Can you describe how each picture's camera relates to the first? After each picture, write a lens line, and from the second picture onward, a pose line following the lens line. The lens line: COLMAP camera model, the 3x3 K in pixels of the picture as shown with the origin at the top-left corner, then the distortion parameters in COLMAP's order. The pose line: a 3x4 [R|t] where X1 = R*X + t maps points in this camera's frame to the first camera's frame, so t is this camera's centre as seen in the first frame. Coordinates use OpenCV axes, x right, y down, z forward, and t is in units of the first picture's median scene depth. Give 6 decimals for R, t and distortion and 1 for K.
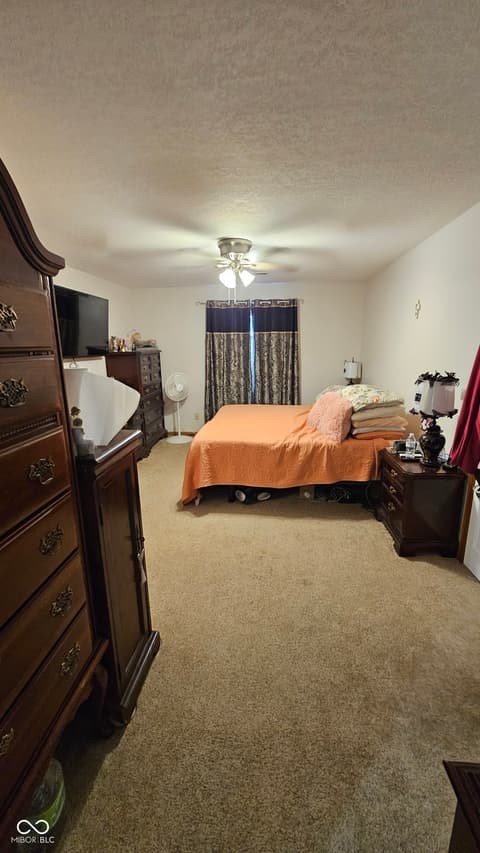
lens RADIAL K [[349.6, 0, 240.0], [0, 349.6, 427.4], [0, 0, 1]] dist [-0.011163, -0.000256]
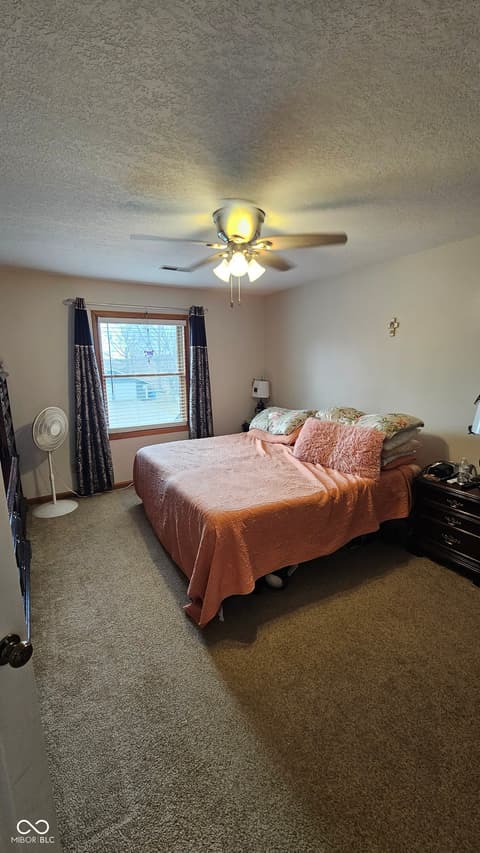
lens RADIAL K [[349.6, 0, 238.8], [0, 349.6, 425.1], [0, 0, 1]] dist [-0.011163, -0.000256]
pose [[0.811423, -0.108686, 0.574264, -0.441272], [0.134801, 0.990868, -0.002939, -0.123702], [-0.568701, 0.079796, 0.818665, 0.474095]]
